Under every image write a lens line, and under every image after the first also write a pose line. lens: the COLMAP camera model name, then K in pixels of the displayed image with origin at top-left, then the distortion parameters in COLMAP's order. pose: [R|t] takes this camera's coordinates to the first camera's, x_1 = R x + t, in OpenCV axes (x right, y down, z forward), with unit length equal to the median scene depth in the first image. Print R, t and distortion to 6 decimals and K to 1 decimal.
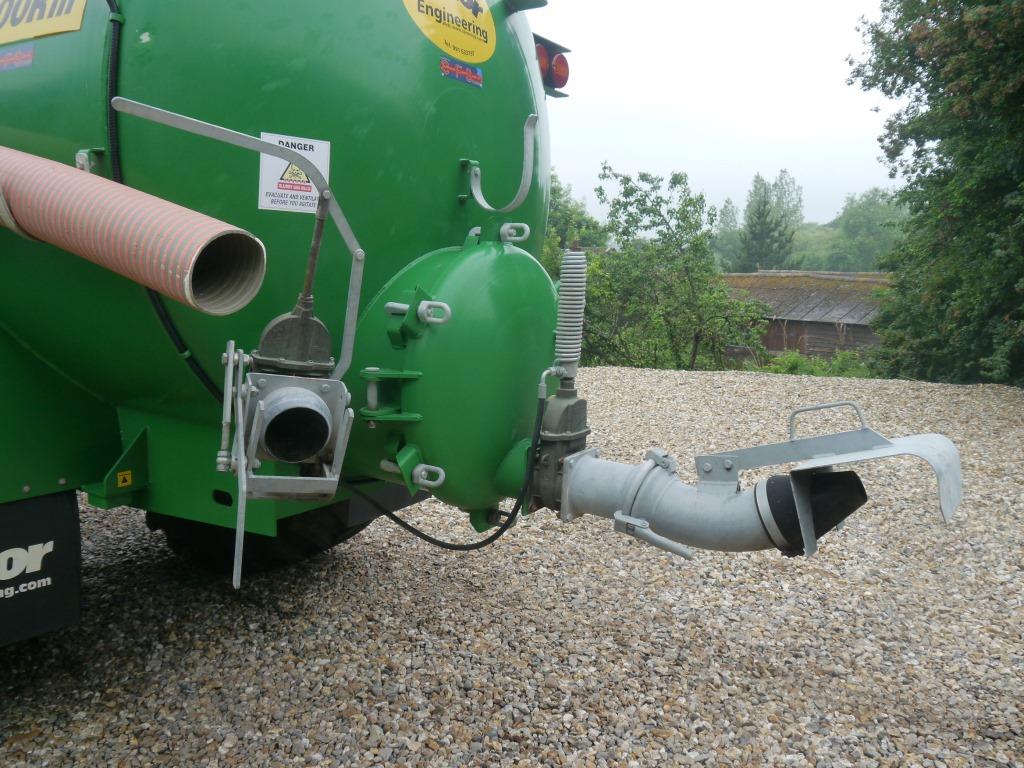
lens RADIAL K [[837.6, 0, 511.8], [0, 837.6, 386.4], [0, 0, 1]] dist [-0.028559, 0.004441]
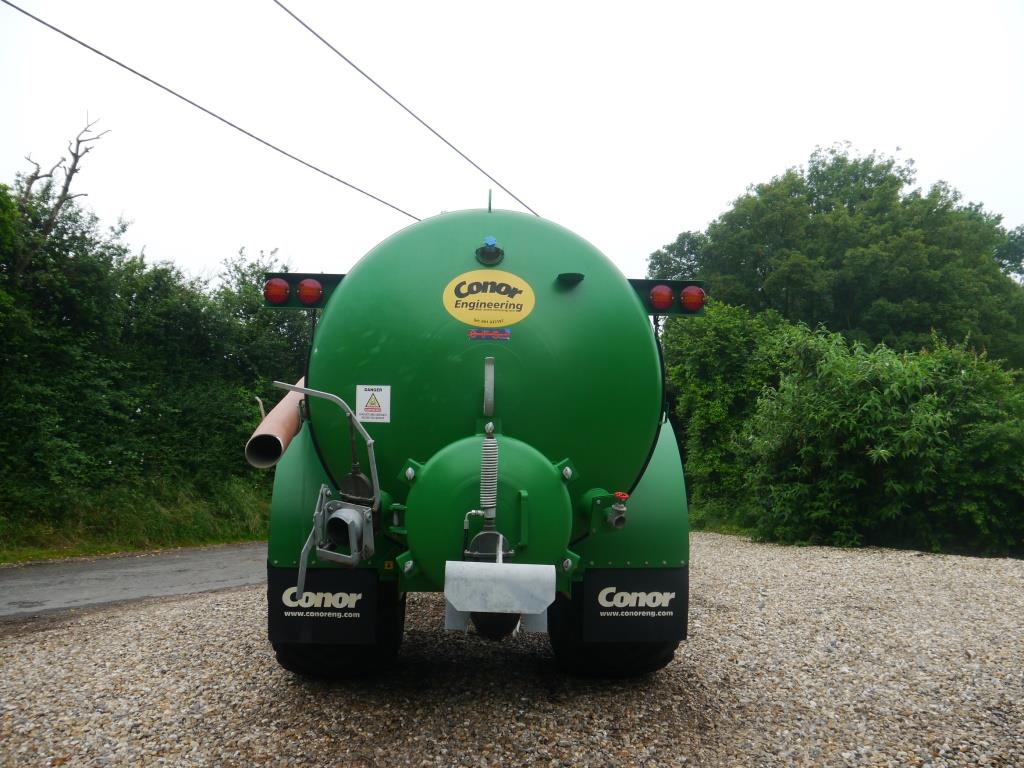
lens RADIAL K [[837.6, 0, 509.6], [0, 837.6, 386.2], [0, 0, 1]] dist [-0.028559, 0.004441]
pose [[0.595490, -0.071521, -0.800173, 1.385055], [-0.111280, 0.979084, -0.170327, 0.010056], [0.795618, 0.190471, 0.575076, 0.086220]]
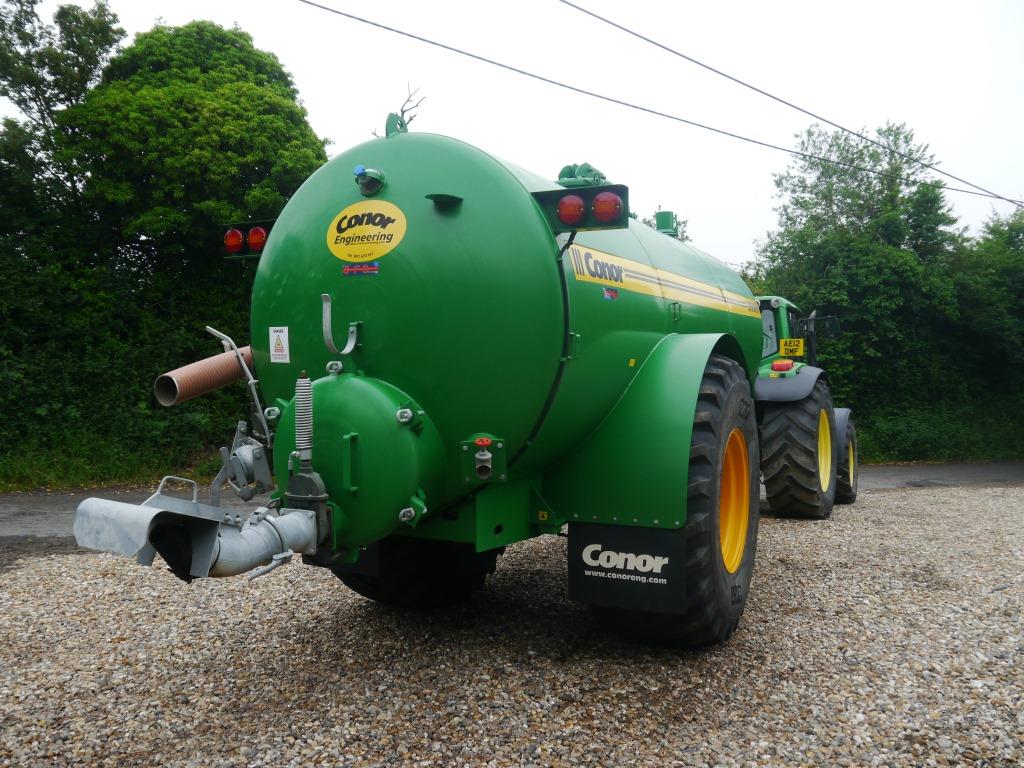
lens RADIAL K [[837.6, 0, 511.9], [0, 837.6, 382.6], [0, 0, 1]] dist [-0.028559, 0.004441]
pose [[0.120460, -0.013028, -0.992633, 1.663946], [-0.145277, 0.988917, -0.030609, -0.162233], [0.982031, 0.147894, 0.117232, 1.196565]]
